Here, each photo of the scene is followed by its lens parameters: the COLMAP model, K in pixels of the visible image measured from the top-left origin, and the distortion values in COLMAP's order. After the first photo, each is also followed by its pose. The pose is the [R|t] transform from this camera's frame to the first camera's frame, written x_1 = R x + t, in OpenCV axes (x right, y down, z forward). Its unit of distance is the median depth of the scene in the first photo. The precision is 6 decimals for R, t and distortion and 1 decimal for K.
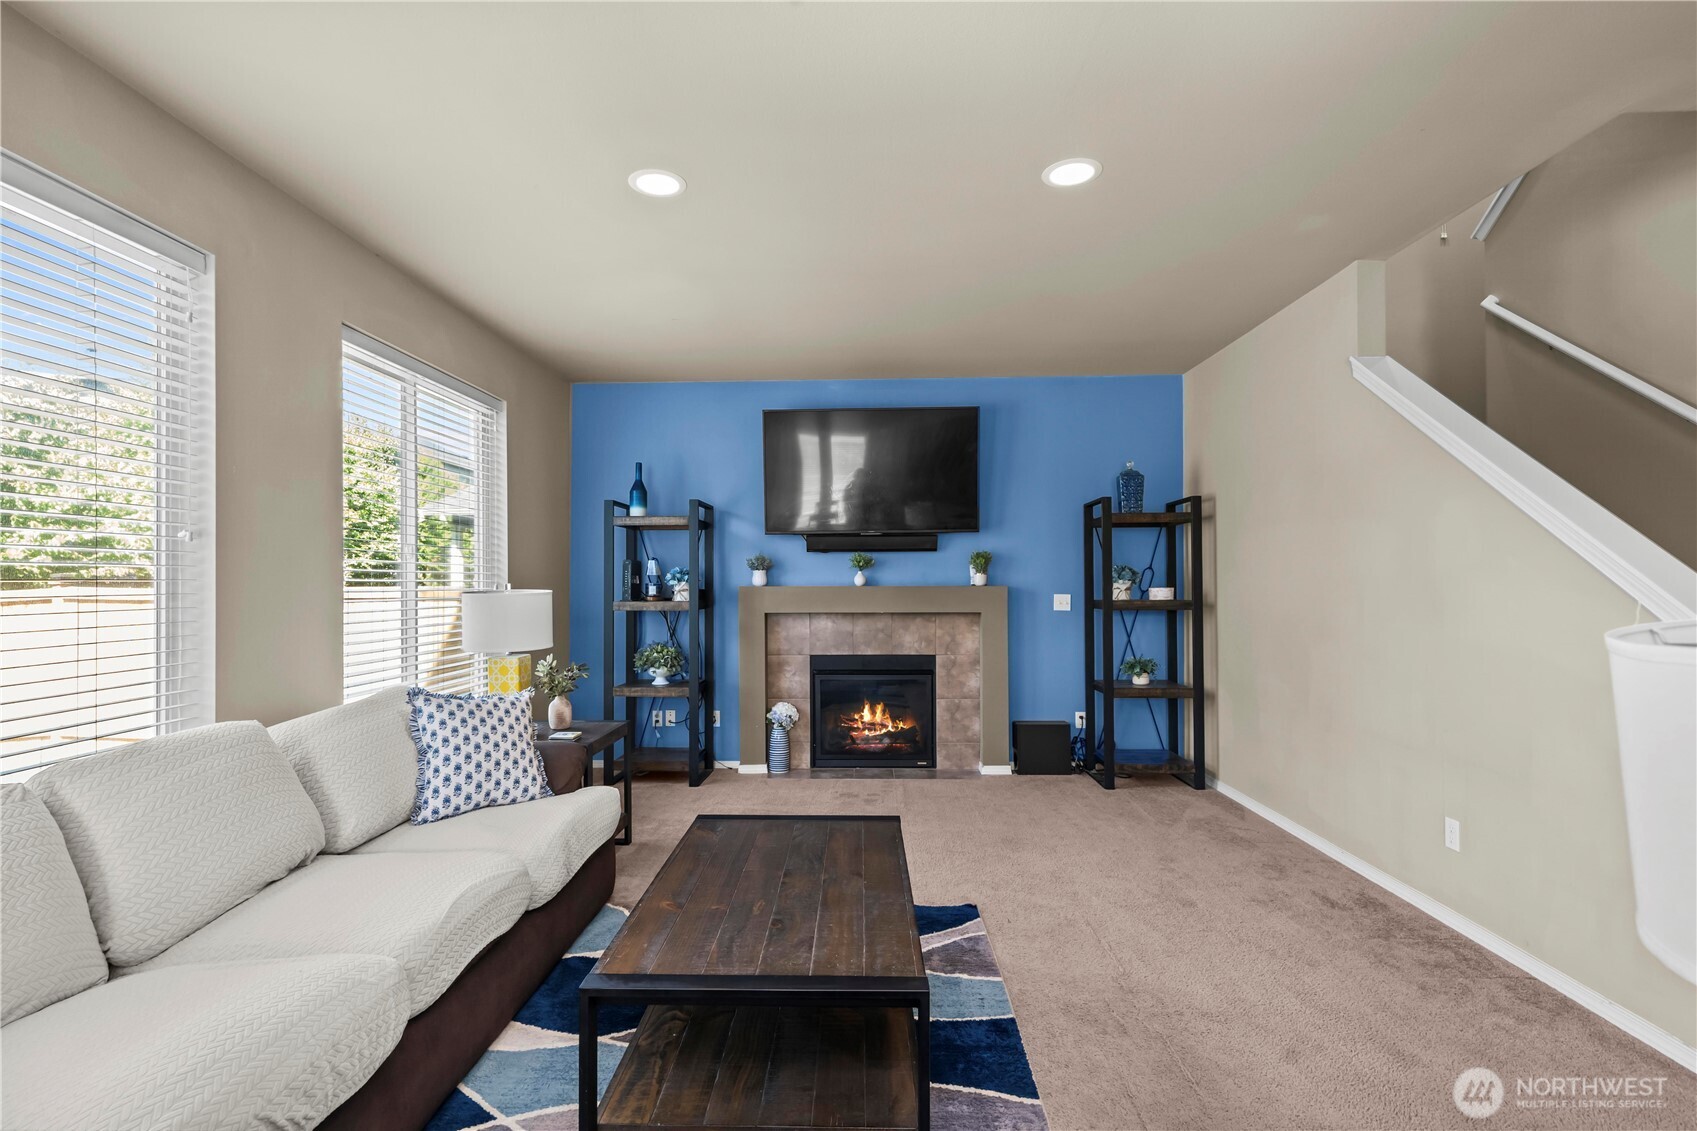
lens RADIAL K [[821.3, 0, 843.1], [0, 821.3, 576.7], [0, 0, 1]] dist [0.002080, 0.000503]
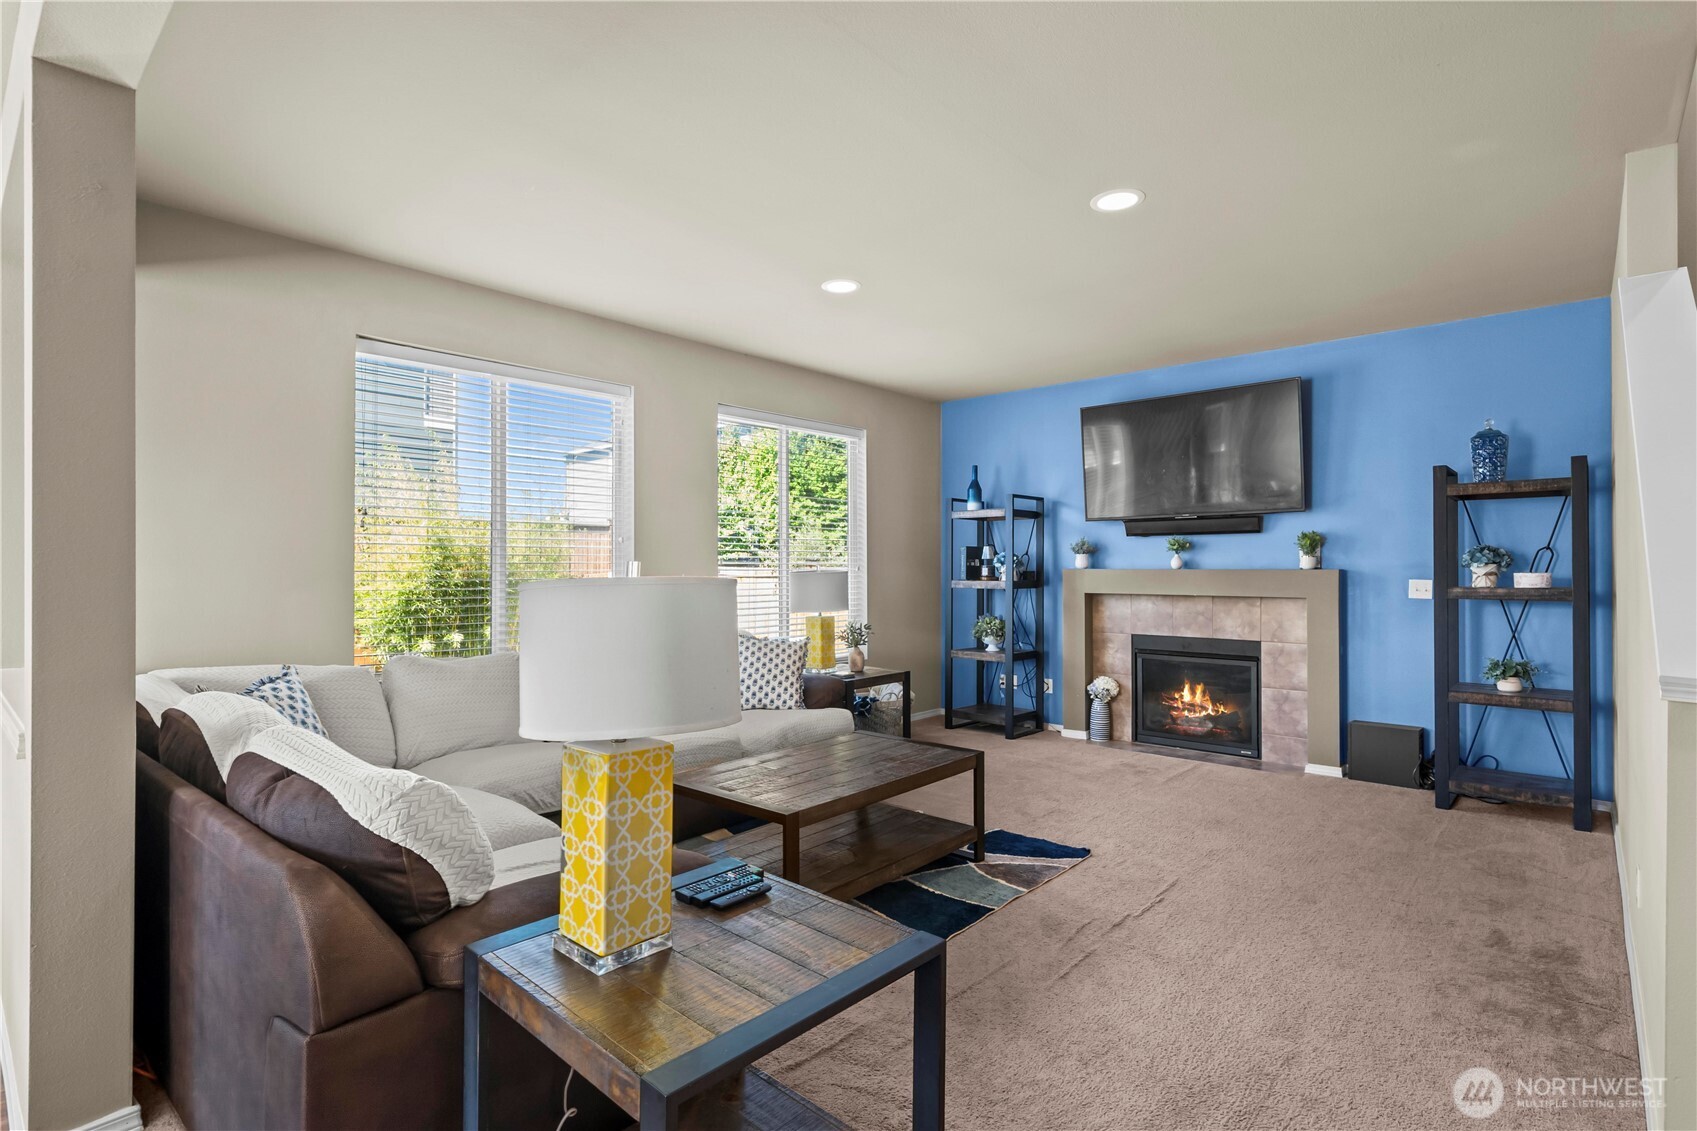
lens RADIAL K [[839.1, 0, 848.5], [0, 839.1, 565.5], [0, 0, 1]] dist [0.001393, -0.000049]
pose [[0.766577, 0.002894, -0.642146, 0.378024], [0.002213, 0.999972, 0.007149, -0.001138], [0.642149, -0.006901, 0.766549, -0.057842]]
